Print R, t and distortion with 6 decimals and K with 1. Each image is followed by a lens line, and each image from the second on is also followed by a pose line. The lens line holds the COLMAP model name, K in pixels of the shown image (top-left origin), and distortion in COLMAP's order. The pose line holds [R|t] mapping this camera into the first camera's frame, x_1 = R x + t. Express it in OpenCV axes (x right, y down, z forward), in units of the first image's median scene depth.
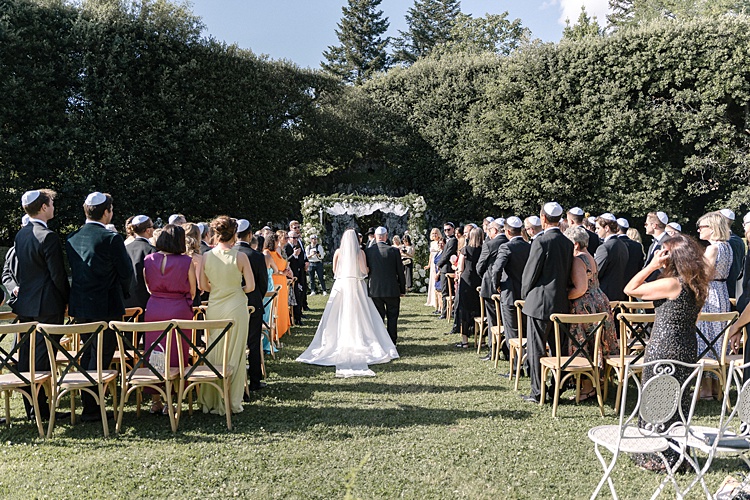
lens RADIAL K [[603.1, 0, 375.4], [0, 603.1, 249.4], [0, 0, 1]] dist [-0.003721, 0.001745]
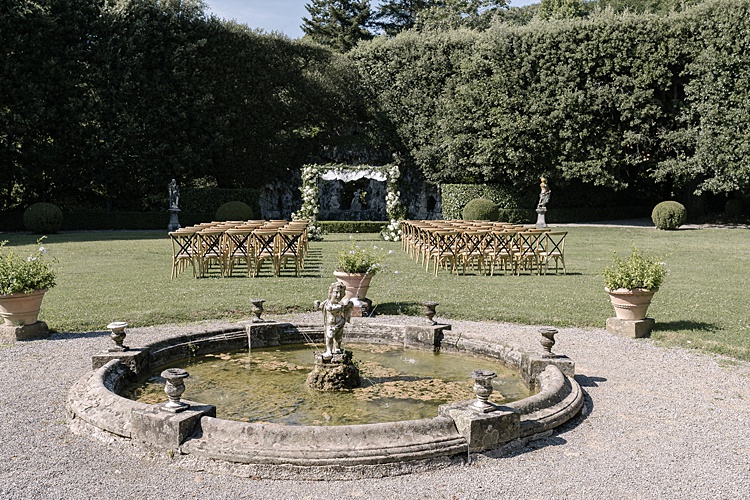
lens RADIAL K [[757.3, 0, 372.8], [0, 757.3, 249.8], [0, 0, 1]] dist [0.047591, 0.000000]
pose [[0.999773, 0.008251, 0.019643, -0.002616], [-0.009156, 0.998879, 0.046448, 0.011007], [-0.019237, -0.046618, 0.998728, -0.457519]]
